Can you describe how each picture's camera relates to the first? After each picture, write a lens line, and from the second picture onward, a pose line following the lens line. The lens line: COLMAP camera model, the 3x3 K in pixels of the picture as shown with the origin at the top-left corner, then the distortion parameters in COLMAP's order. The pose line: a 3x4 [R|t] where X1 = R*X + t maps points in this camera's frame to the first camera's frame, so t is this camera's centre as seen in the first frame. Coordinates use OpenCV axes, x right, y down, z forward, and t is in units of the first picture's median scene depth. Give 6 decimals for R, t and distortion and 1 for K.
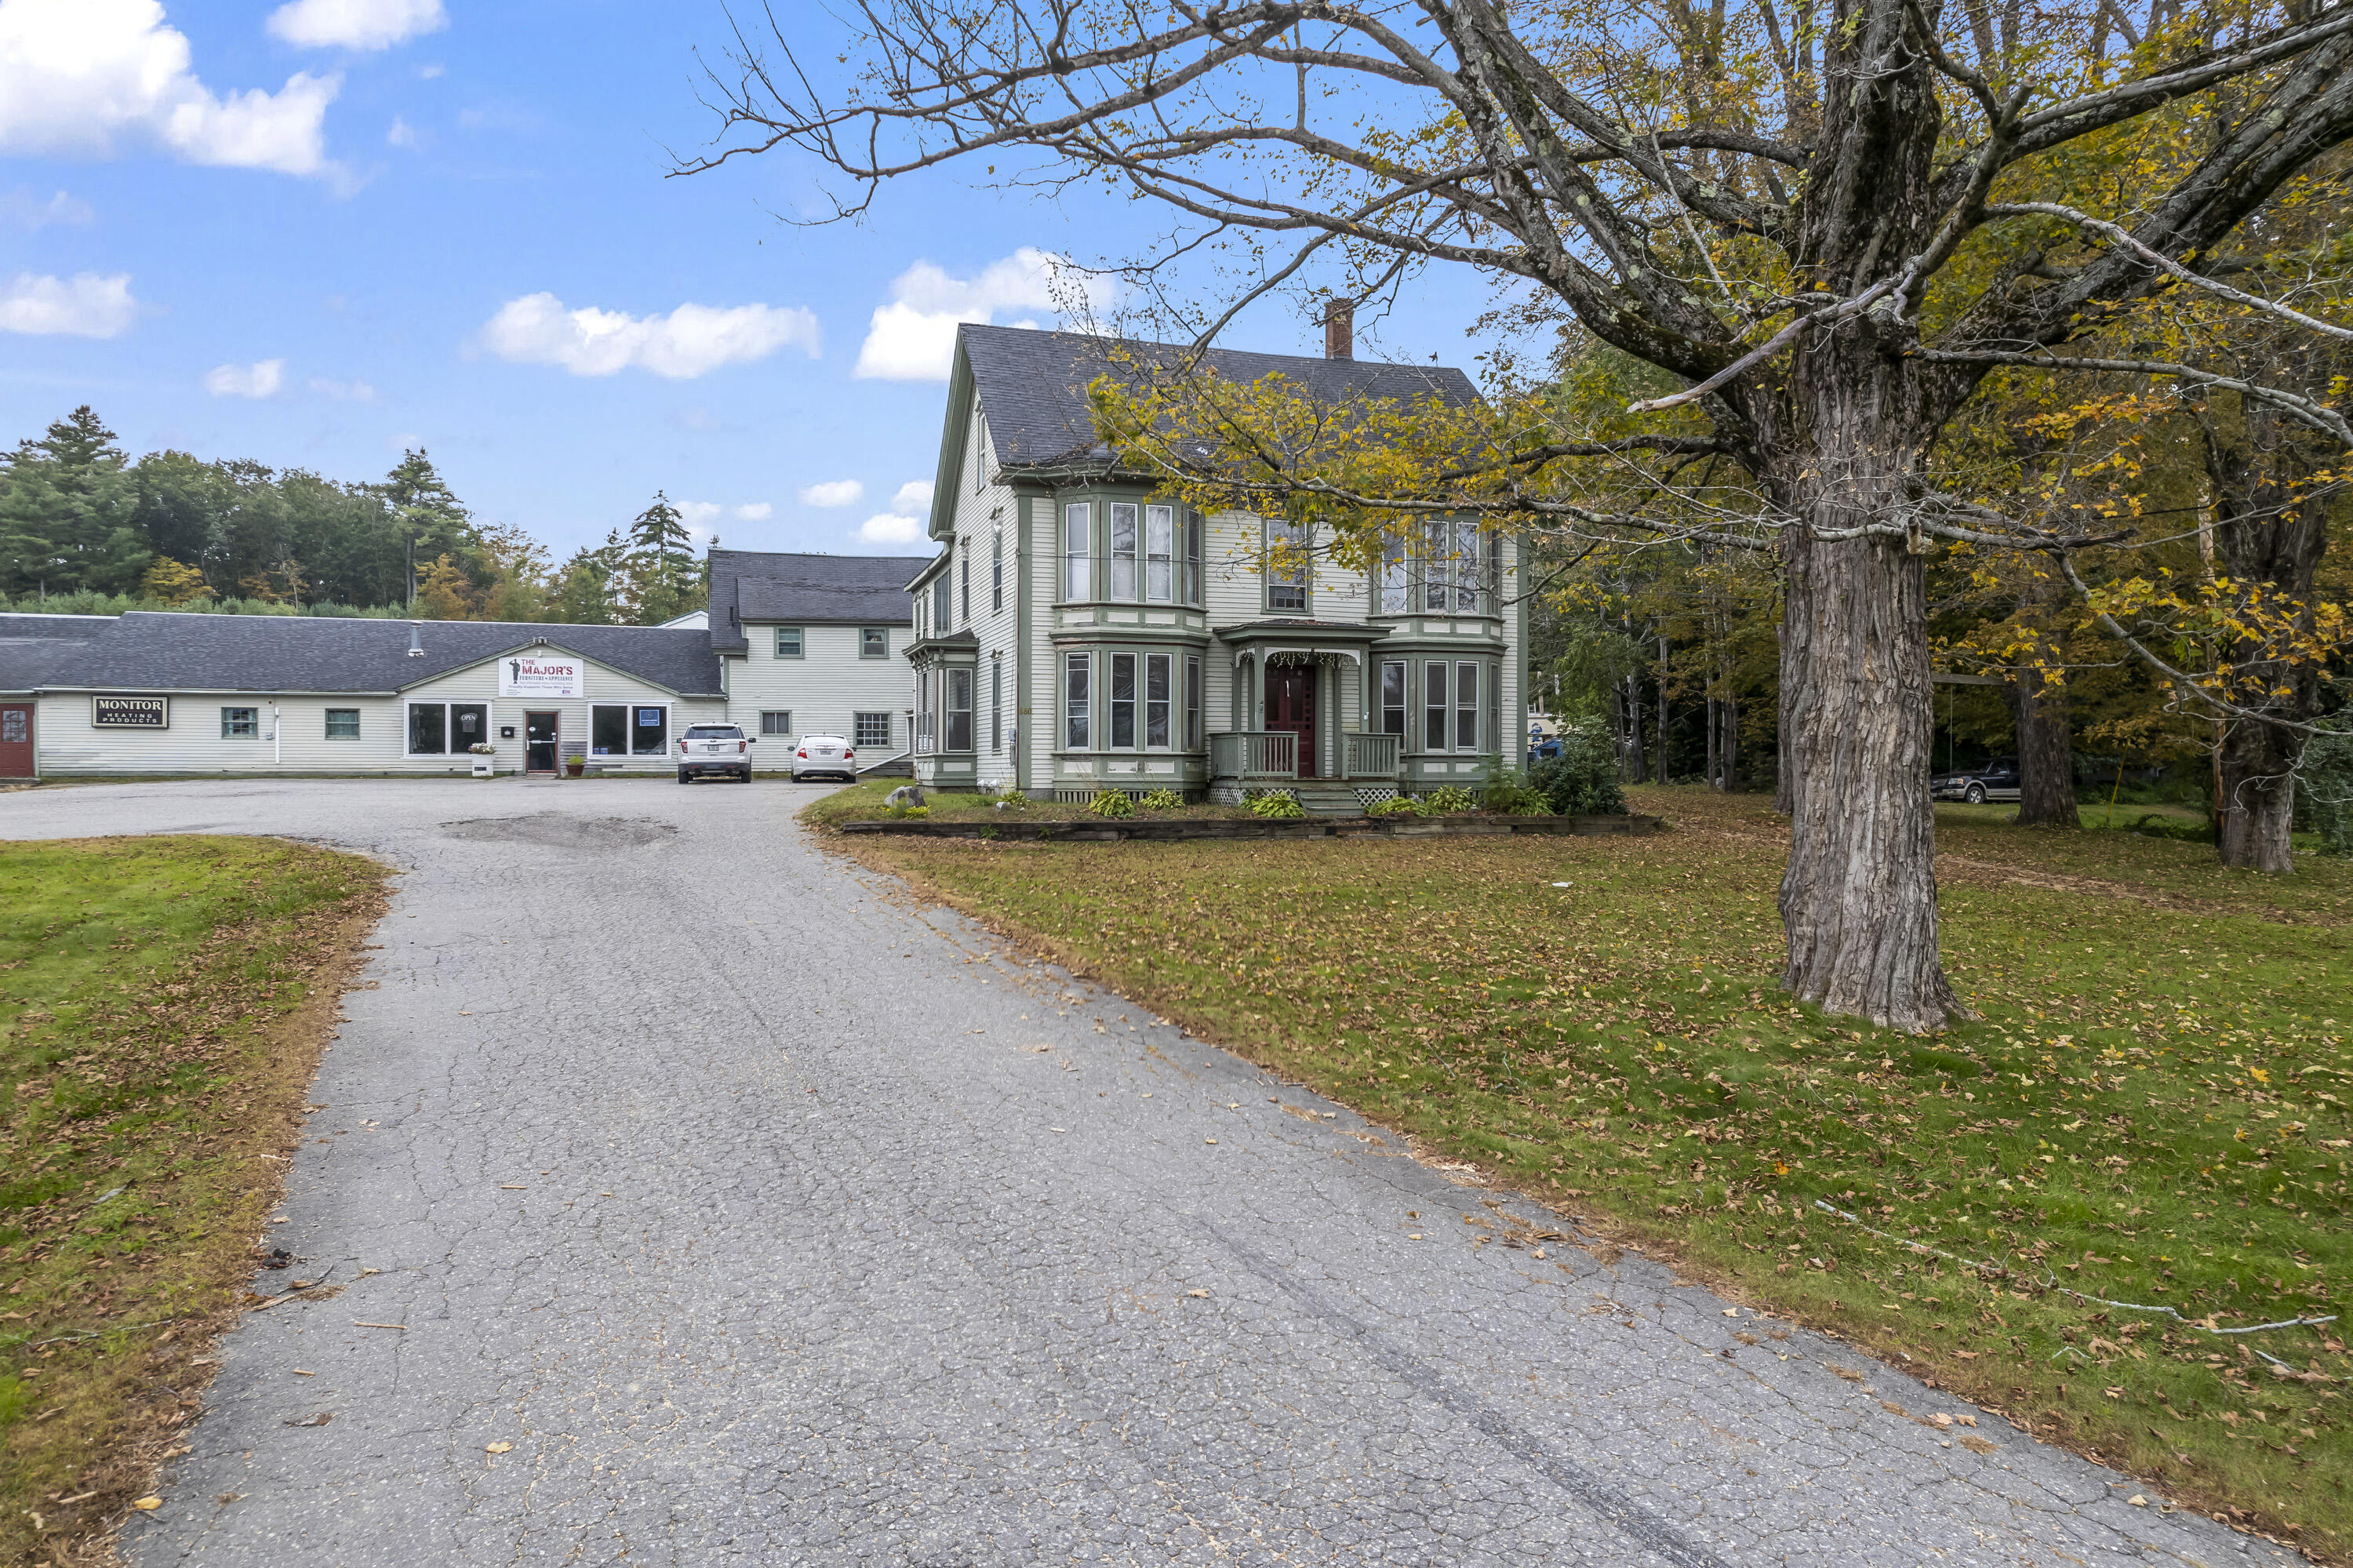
lens RADIAL K [[1520.1, 0, 1176.5], [0, 1520.1, 784.0], [0, 0, 1]] dist [-0.048133, 0.051731]
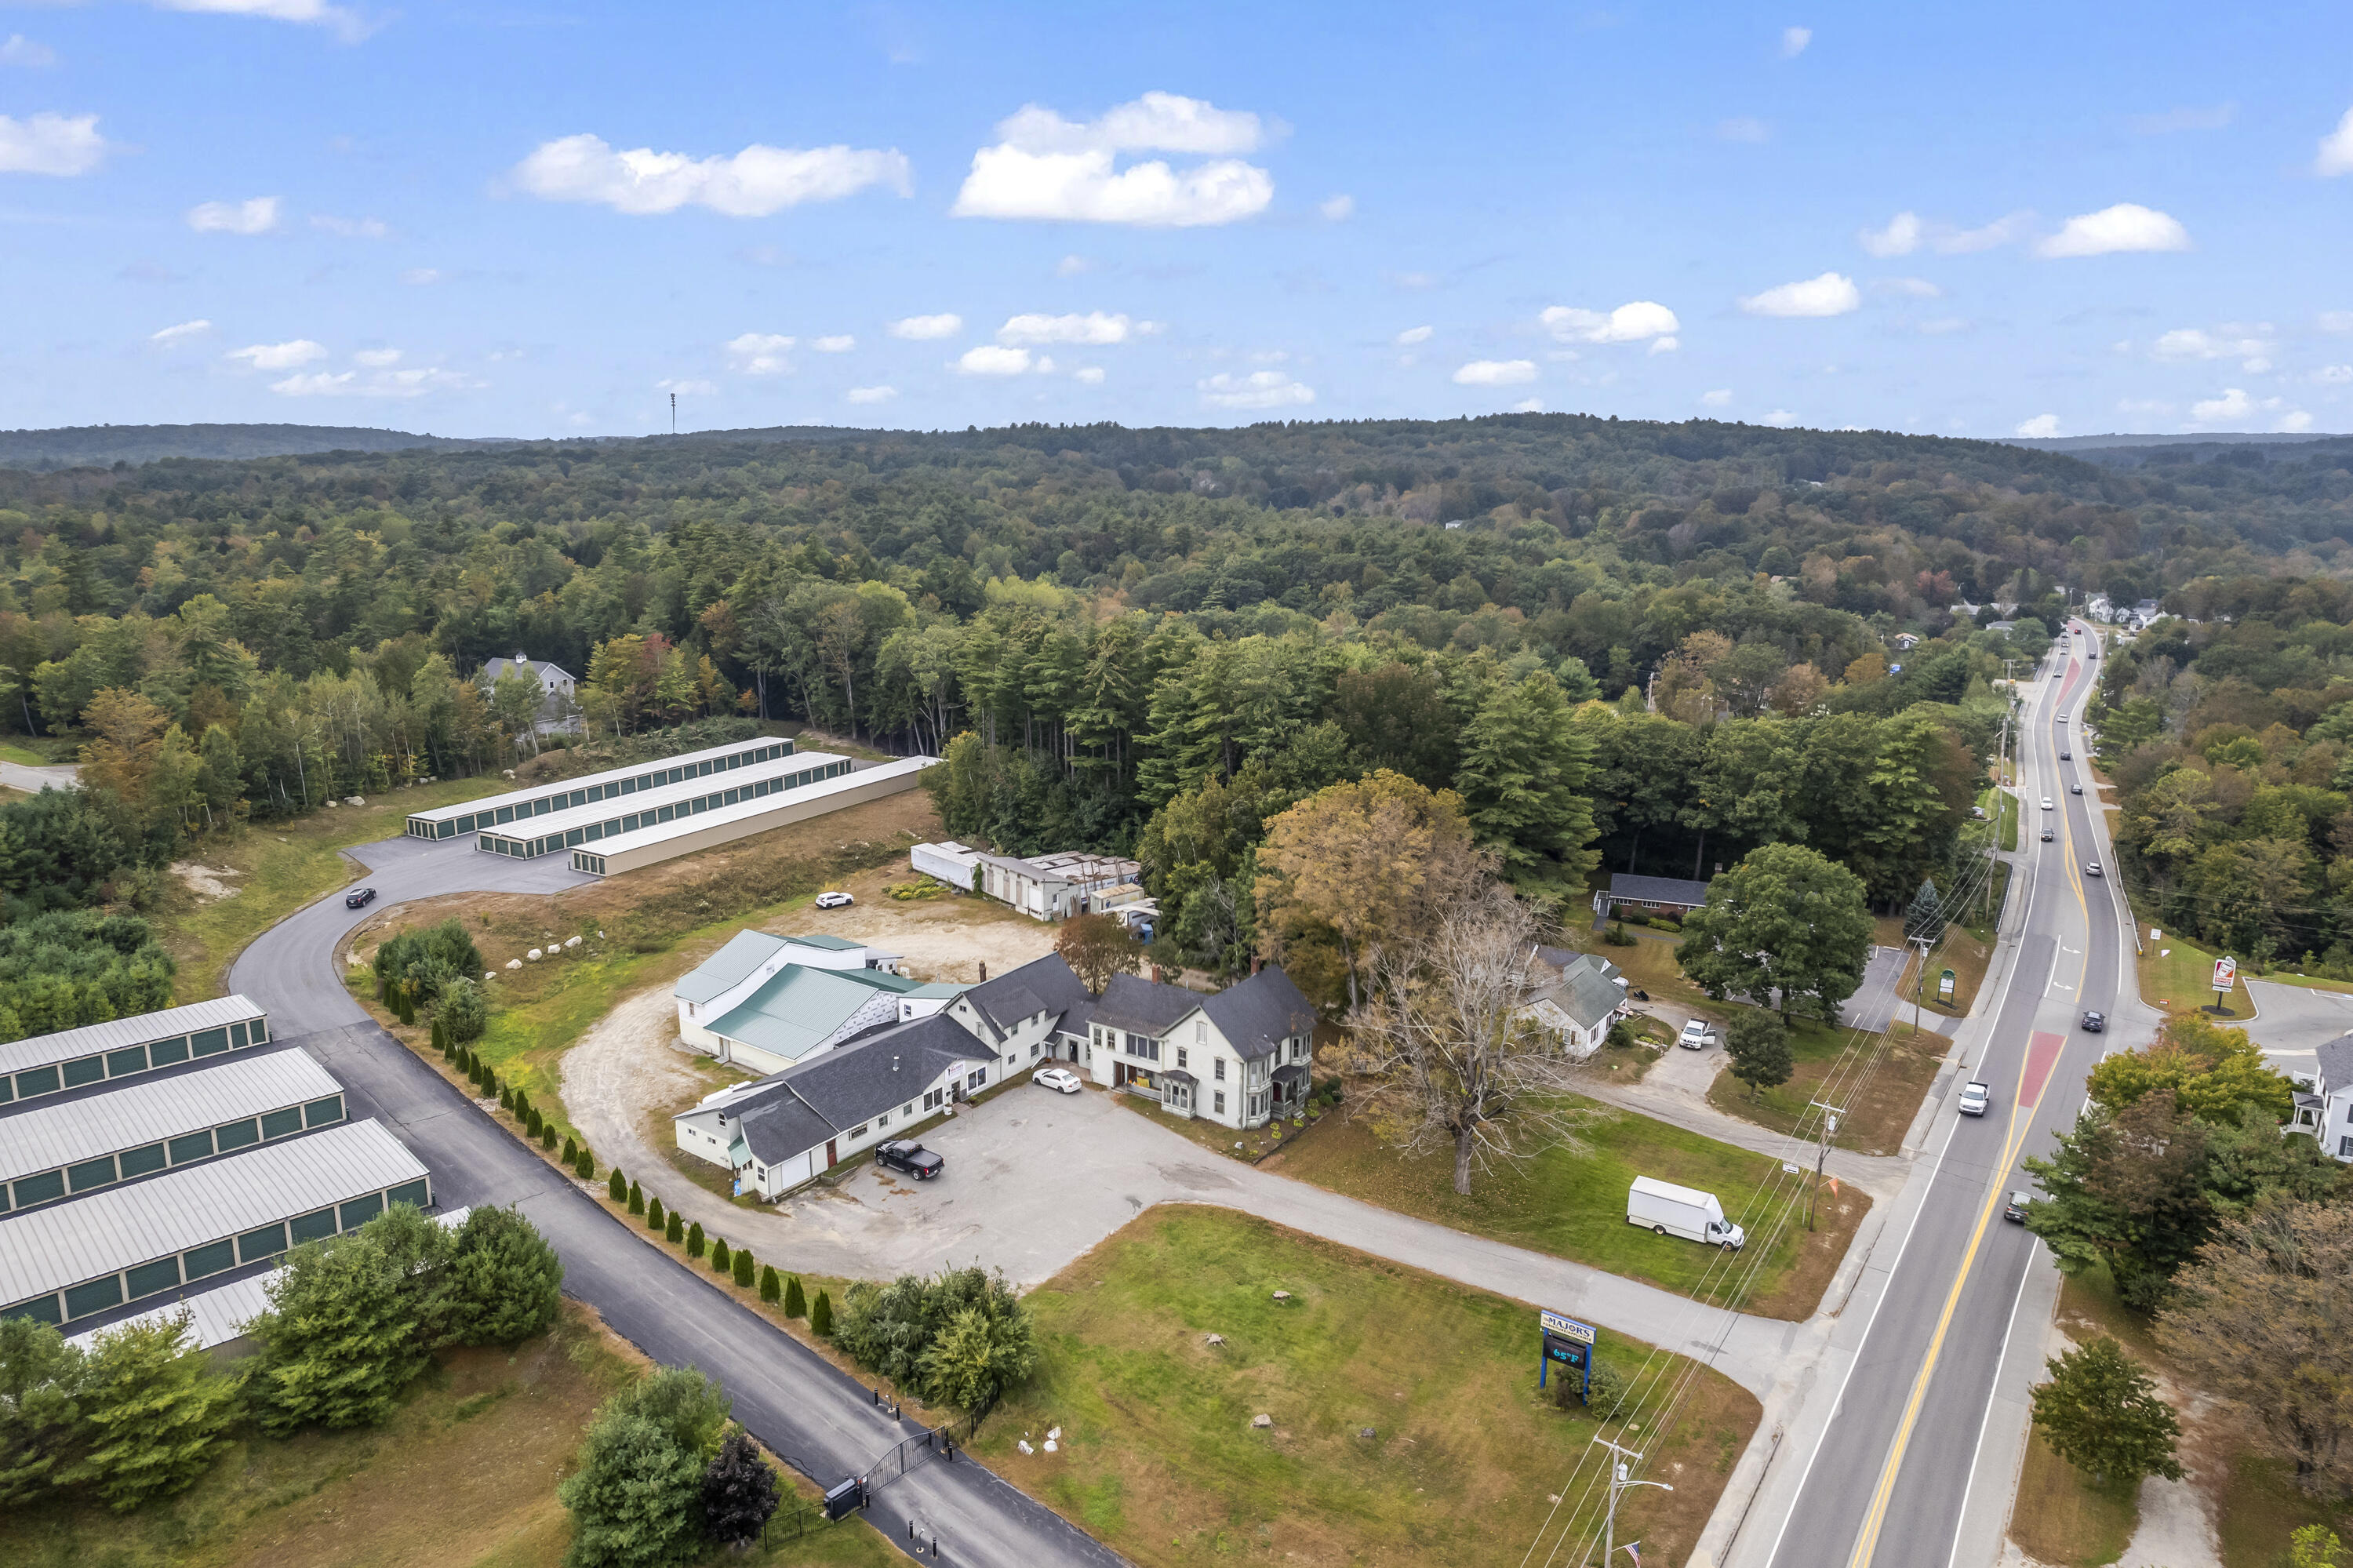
lens RADIAL K [[1538.8, 0, 1162.5], [0, 1538.8, 783.4], [0, 0, 1]] dist [-0.056522, 0.078162]
pose [[0.802114, -0.133586, 0.582038, -1.788204], [0.004966, 0.976117, 0.217189, -1.262611], [-0.597151, -0.171320, 0.783620, -1.397353]]
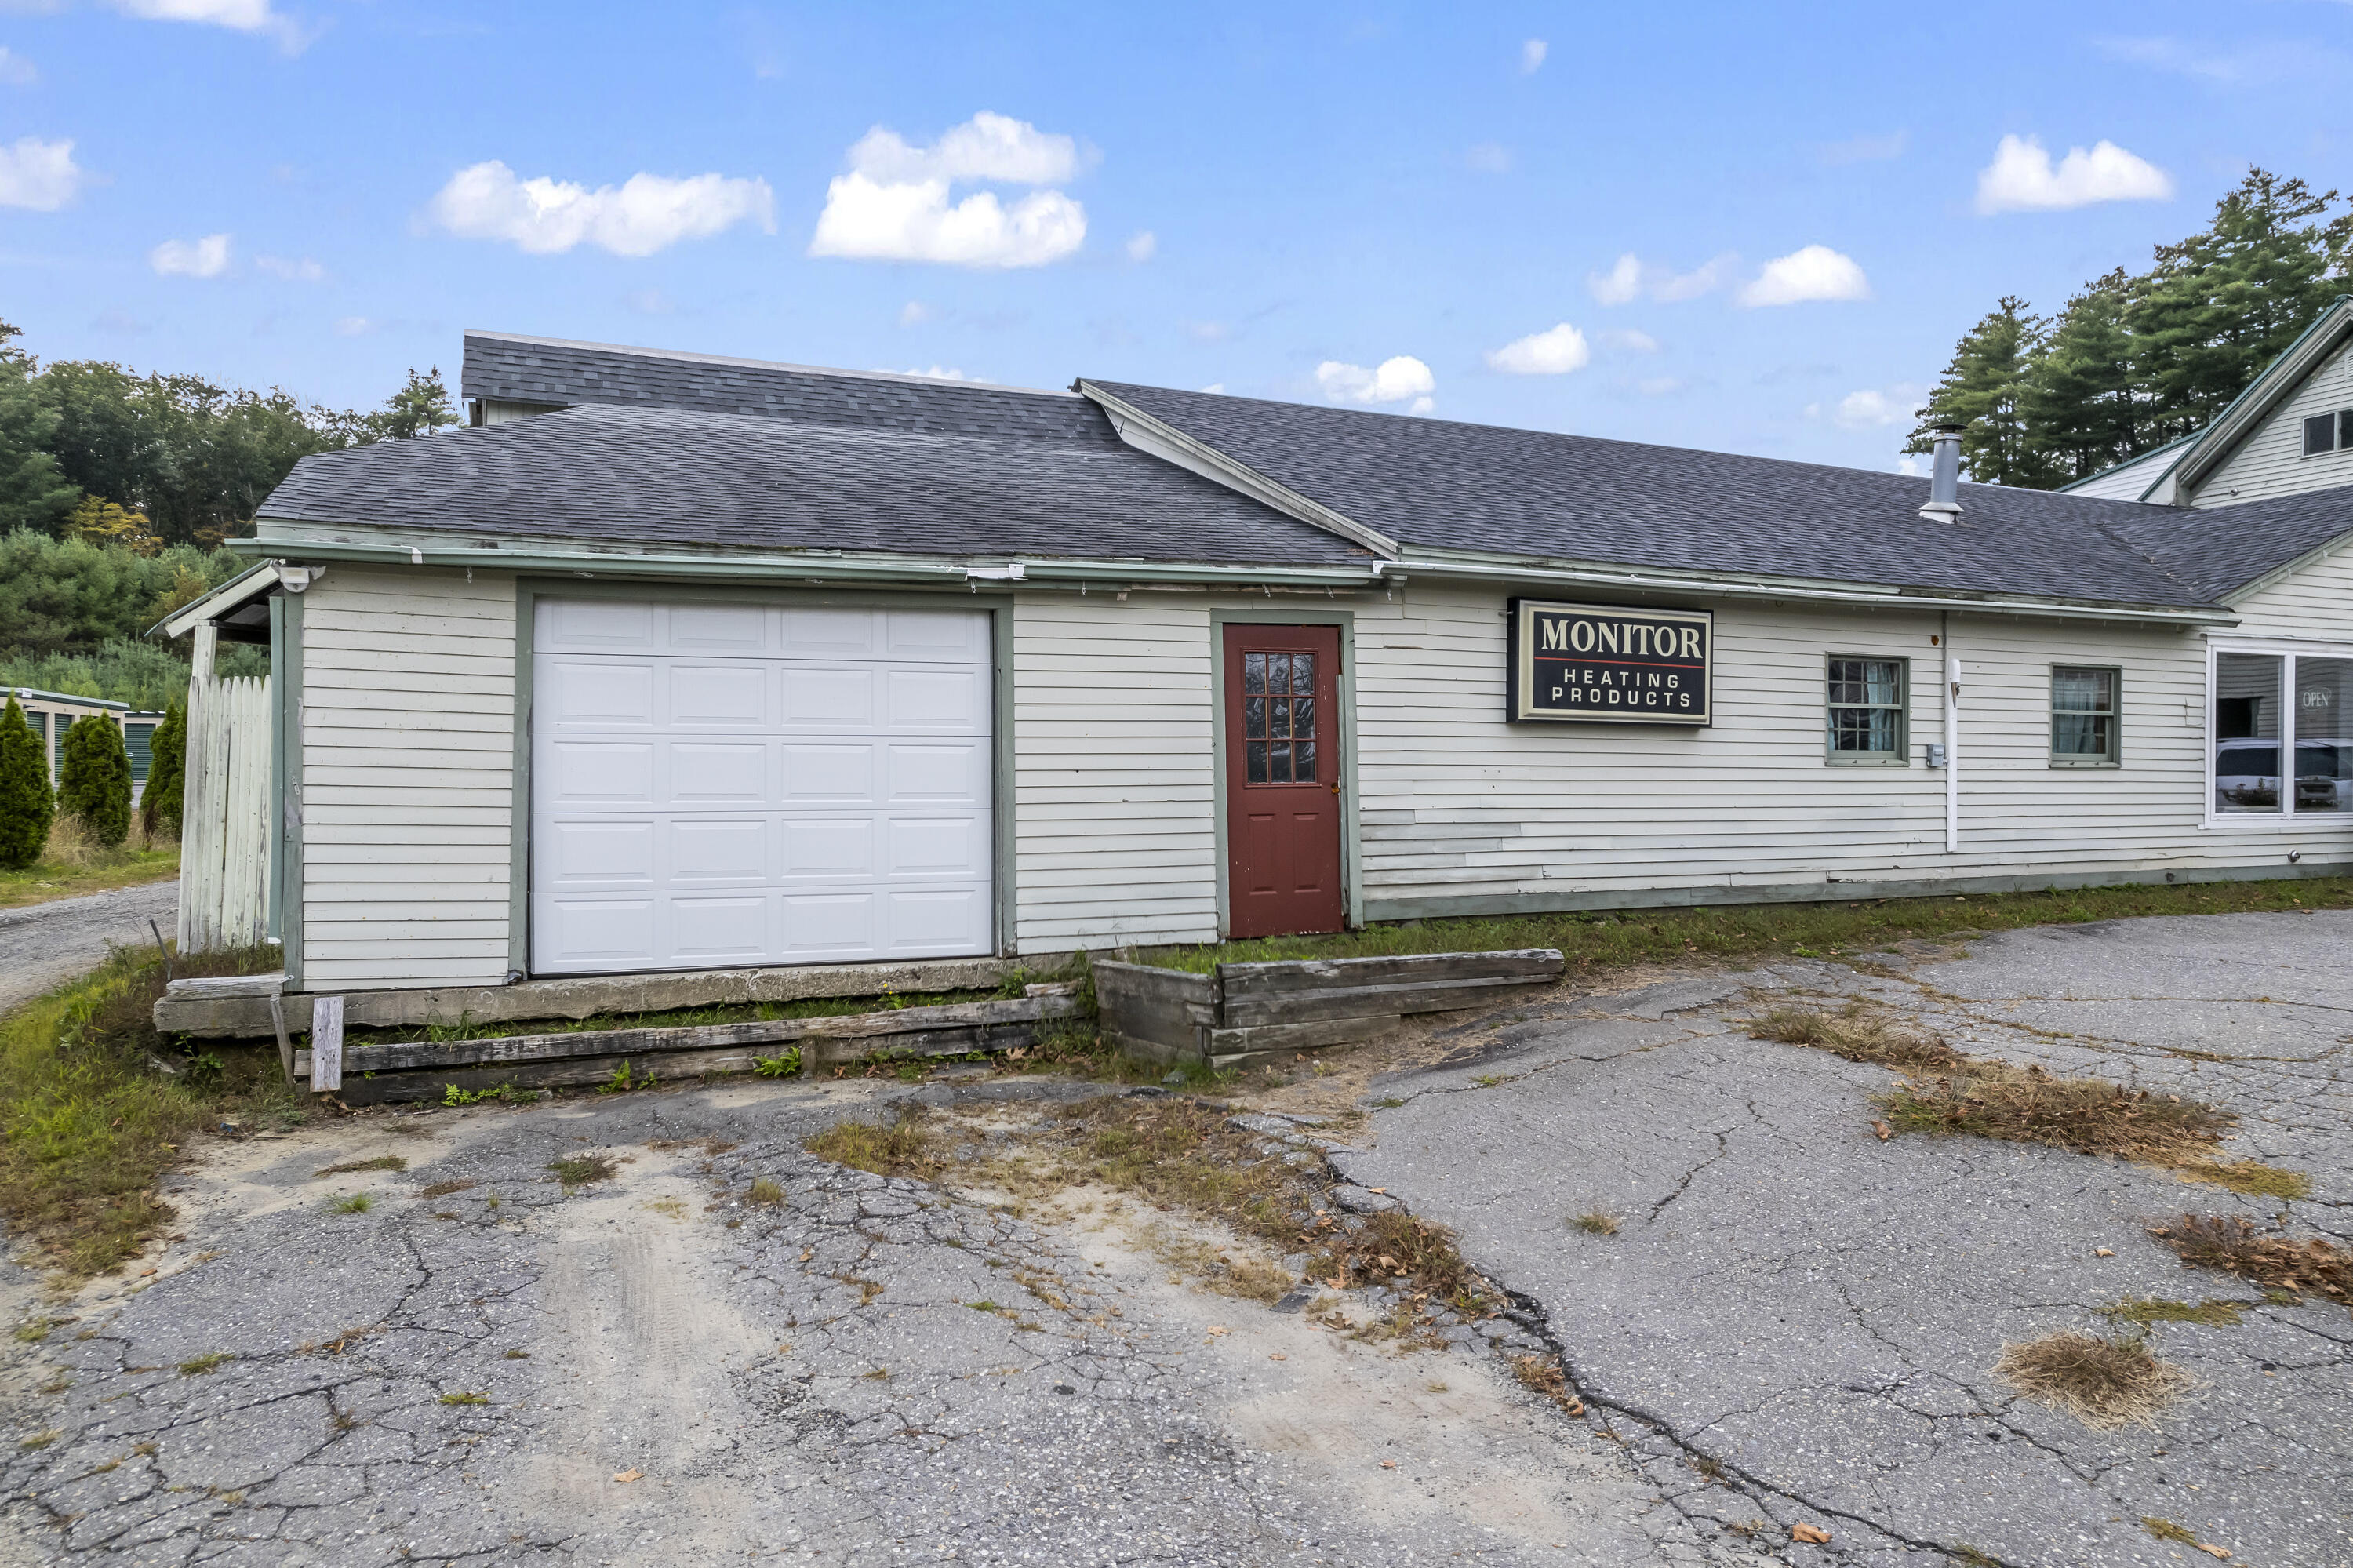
lens RADIAL K [[1538.8, 0, 1162.5], [0, 1538.8, 783.4], [0, 0, 1]] dist [-0.056522, 0.078162]
pose [[0.995911, 0.001032, 0.090337, -0.797176], [-0.000768, 0.999995, -0.002957, -0.026674], [-0.090339, 0.002875, 0.995907, 0.743473]]
